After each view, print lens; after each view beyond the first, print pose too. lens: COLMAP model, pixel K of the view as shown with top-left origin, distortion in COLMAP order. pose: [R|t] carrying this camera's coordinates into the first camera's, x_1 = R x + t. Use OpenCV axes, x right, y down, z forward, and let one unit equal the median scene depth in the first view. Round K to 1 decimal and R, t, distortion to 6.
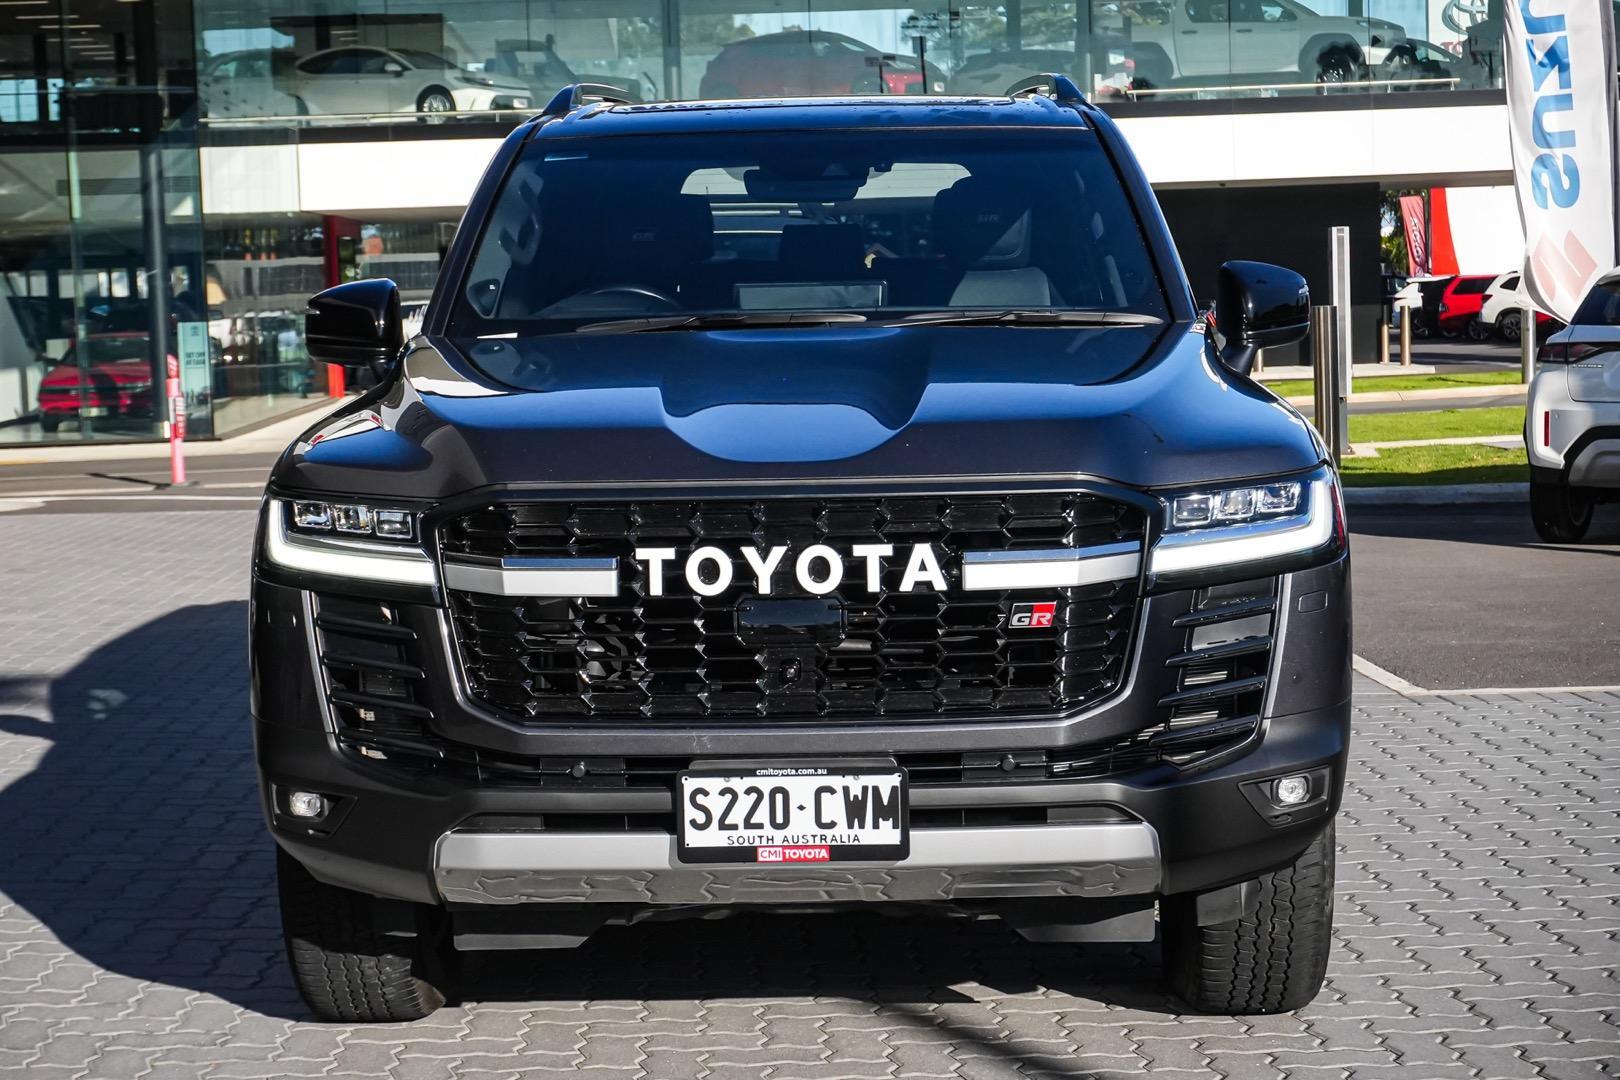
lens RADIAL K [[3057.3, 0, 810.0], [0, 3057.3, 540.0], [0, 0, 1]] dist [-0.030310, -0.077606]
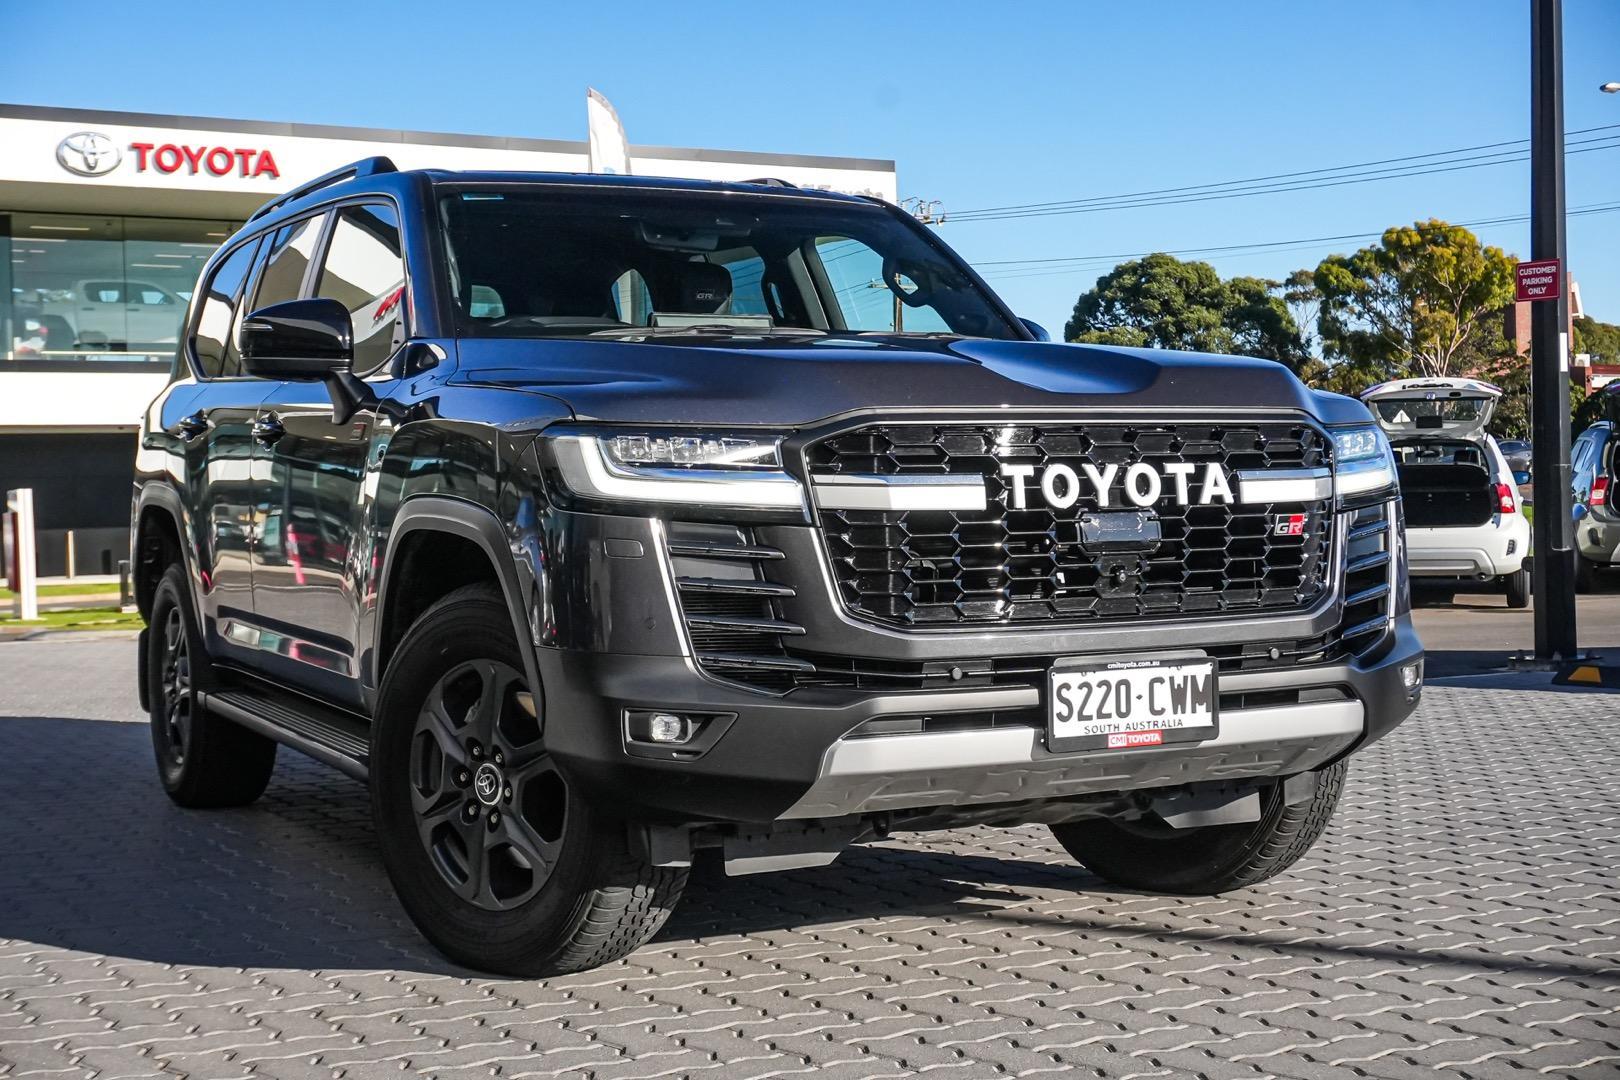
lens RADIAL K [[2209.0, 0, 810.0], [0, 2209.0, 540.0], [0, 0, 1]] dist [0.011045, 0.023038]
pose [[0.871195, -0.004659, 0.490916, -0.503411], [0.045421, 0.996431, -0.071150, 0.082251], [-0.488832, 0.084284, 0.868297, 0.352641]]
